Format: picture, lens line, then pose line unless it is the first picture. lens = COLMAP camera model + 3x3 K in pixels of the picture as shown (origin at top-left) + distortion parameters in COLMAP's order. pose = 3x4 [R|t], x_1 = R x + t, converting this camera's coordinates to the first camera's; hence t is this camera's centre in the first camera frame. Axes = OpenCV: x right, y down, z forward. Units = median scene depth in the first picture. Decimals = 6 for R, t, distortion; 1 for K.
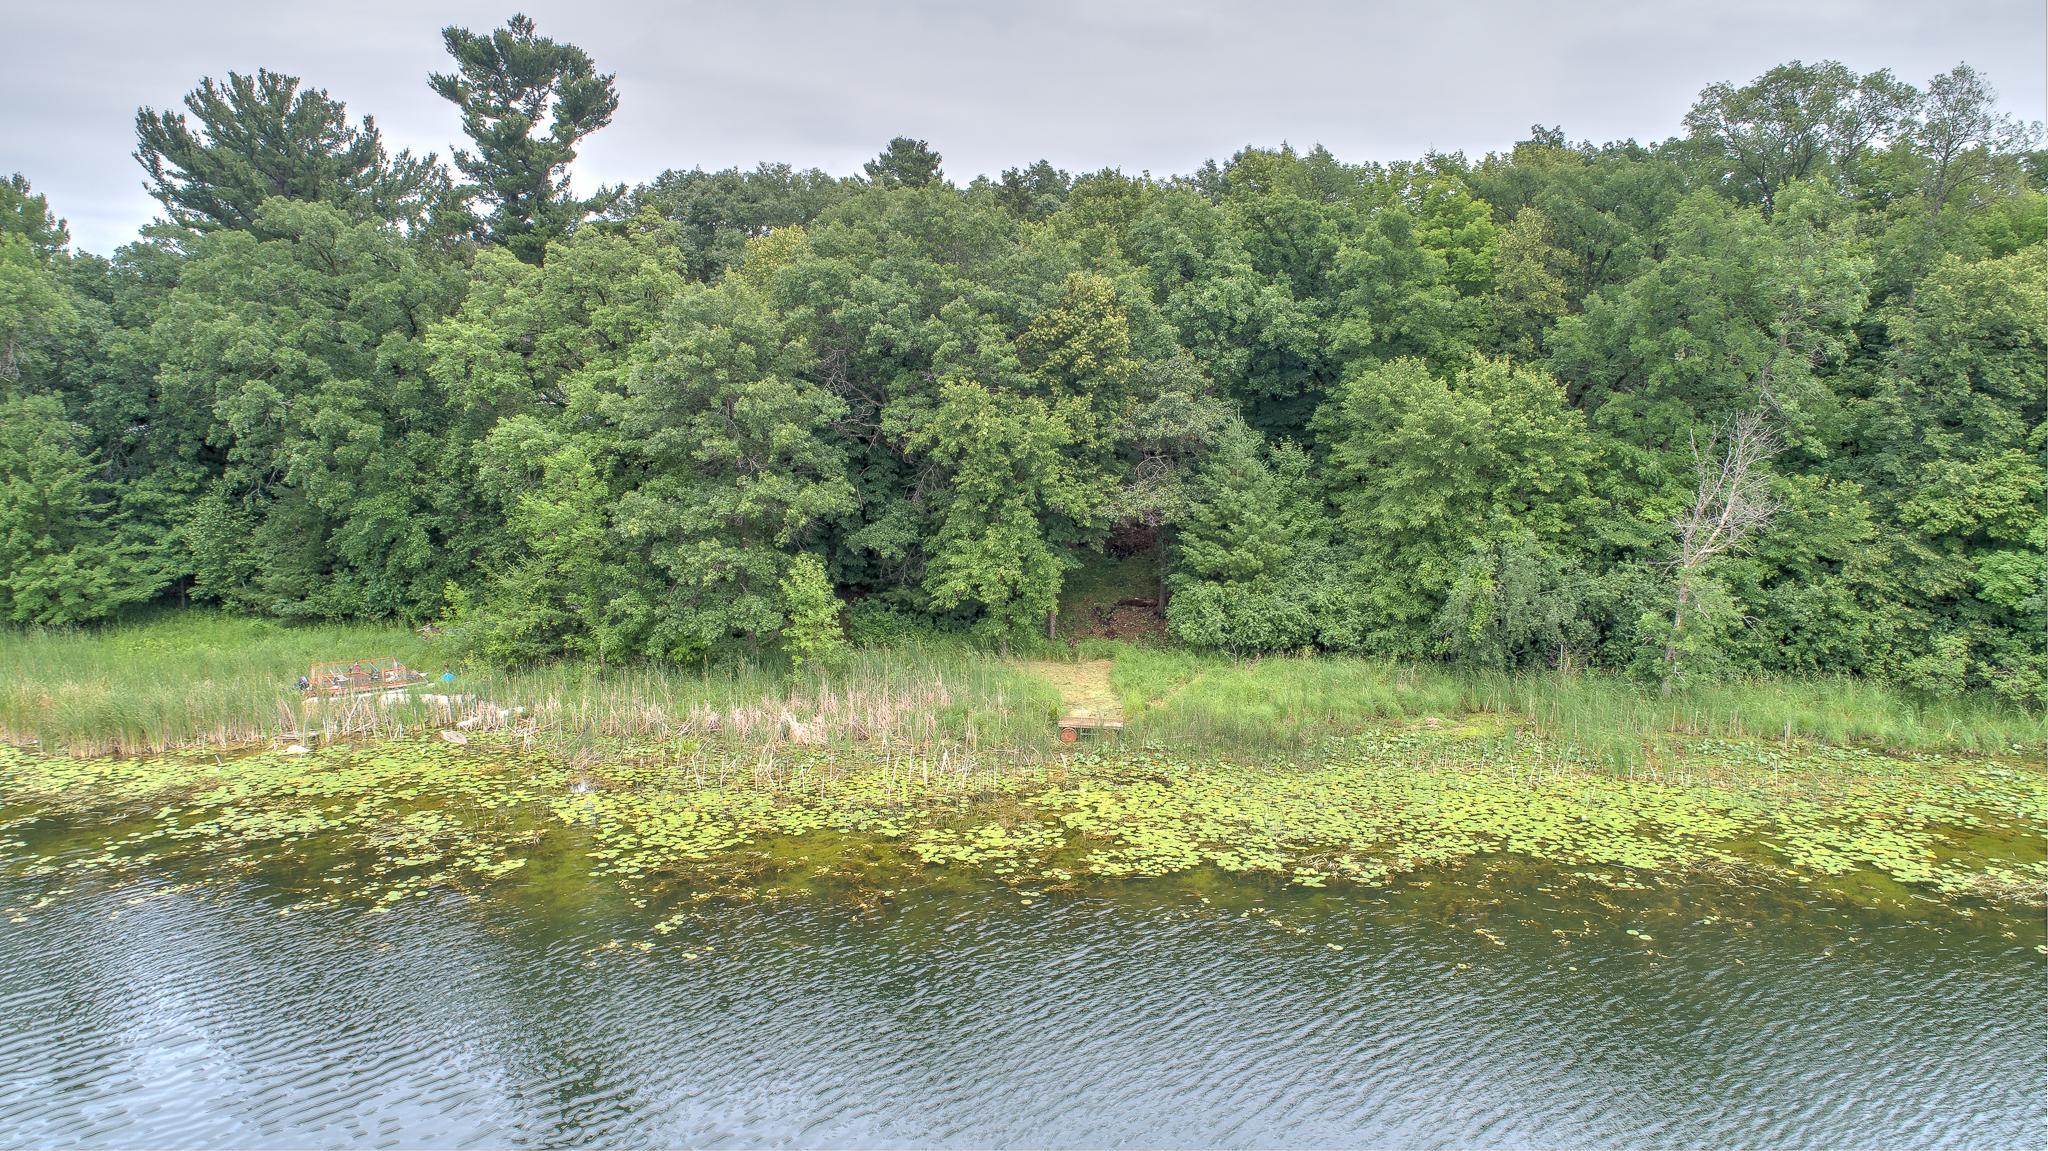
lens RADIAL K [[1390.7, 0, 1024.0], [0, 1390.7, 575.5], [0, 0, 1]] dist [-0.003184, 0.008436]
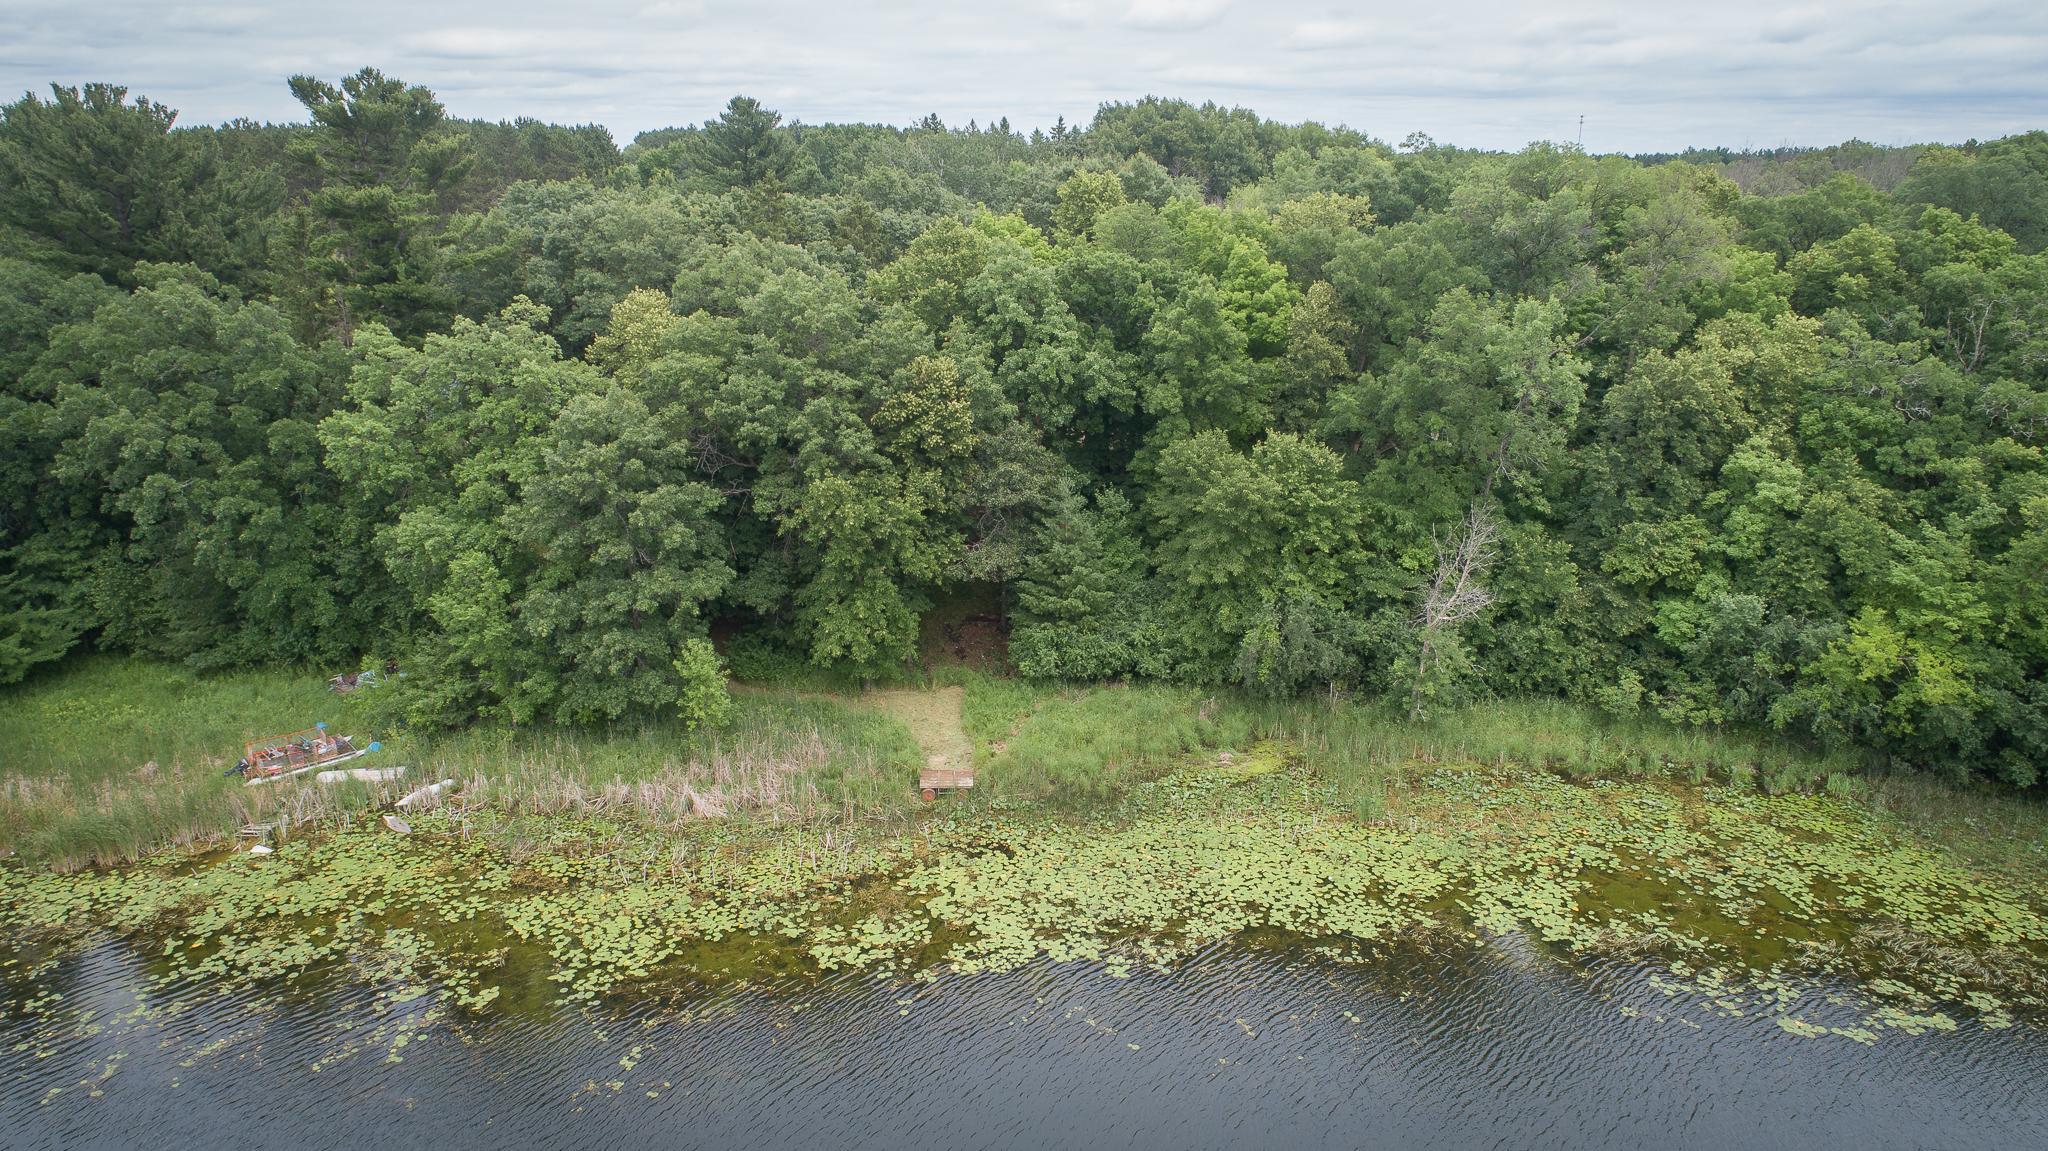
lens RADIAL K [[1399.0, 0, 1024.0], [0, 1399.0, 575.5], [0, 0, 1]] dist [0.005202, 0.002711]
pose [[0.993566, -0.034180, 0.107972, -0.011331], [0.016701, 0.987167, 0.158816, -0.294927], [-0.112015, -0.155991, 0.981386, -0.190750]]
